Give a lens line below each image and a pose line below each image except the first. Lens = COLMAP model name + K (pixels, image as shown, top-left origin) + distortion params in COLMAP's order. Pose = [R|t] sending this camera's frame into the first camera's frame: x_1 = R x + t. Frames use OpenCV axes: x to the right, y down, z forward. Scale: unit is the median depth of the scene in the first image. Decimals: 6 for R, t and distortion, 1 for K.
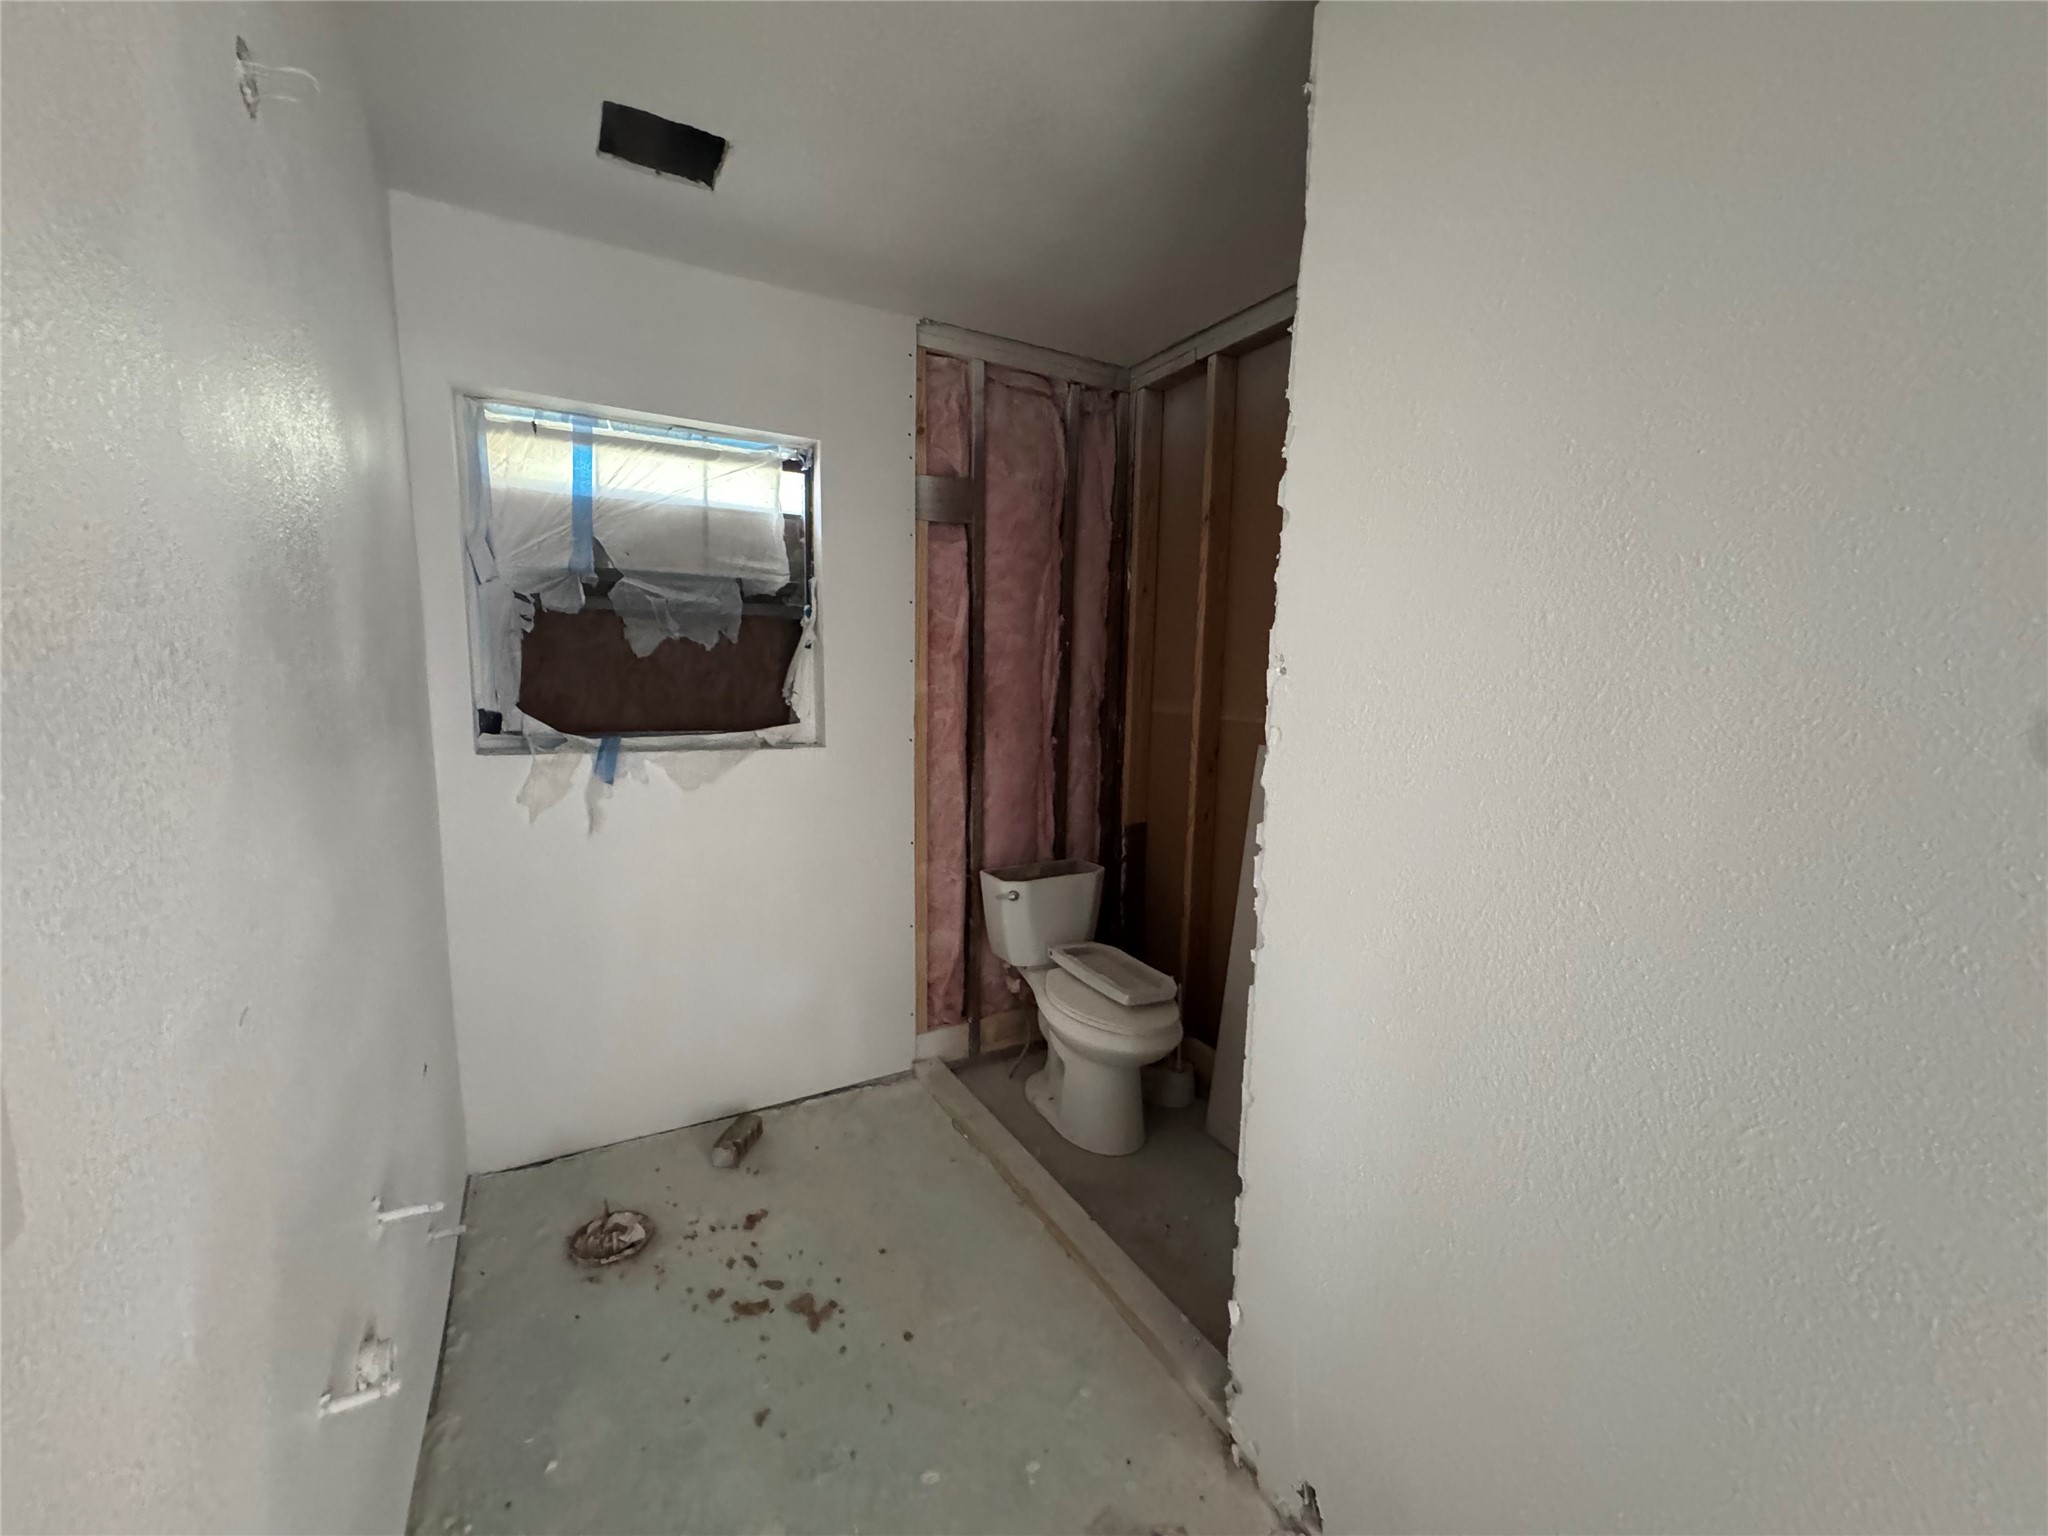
lens RADIAL K [[819.7, 0, 1022.6], [0, 819.7, 767.8], [0, 0, 1]] dist [-0.003859, 0.001204]
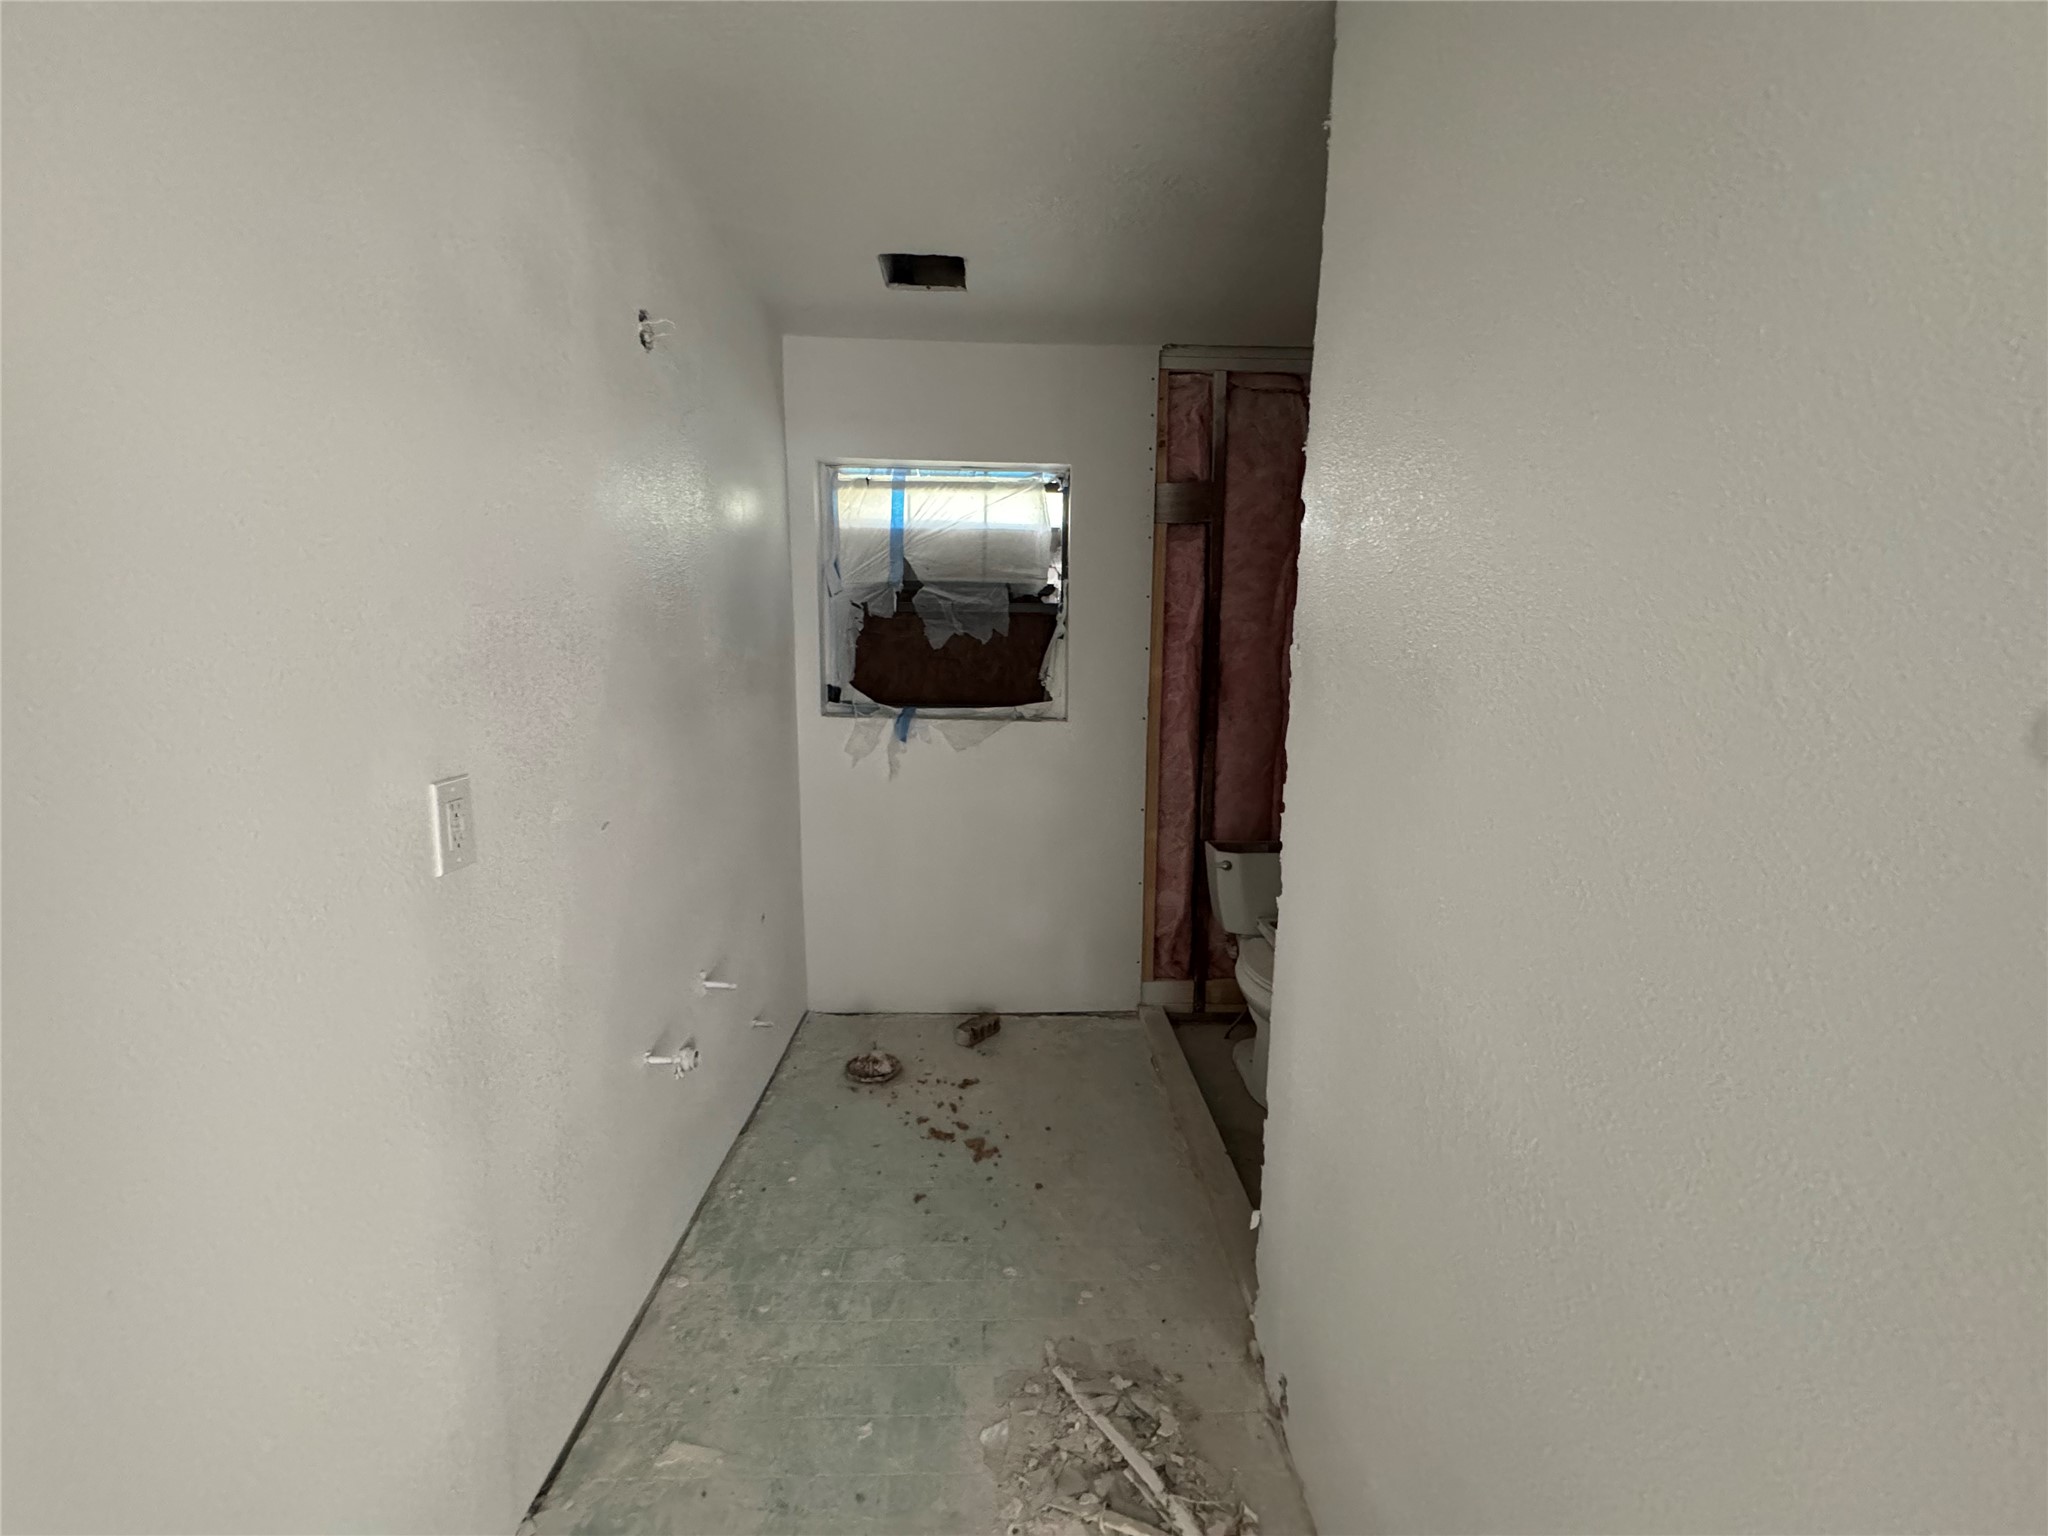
lens RADIAL K [[819.7, 0, 1022.6], [0, 819.7, 767.8], [0, 0, 1]] dist [-0.003859, 0.001204]
pose [[0.882445, 0.056435, -0.467018, 0.272913], [-0.054082, 0.998366, 0.018455, 0.024608], [0.467296, 0.008972, 0.884055, -0.087068]]
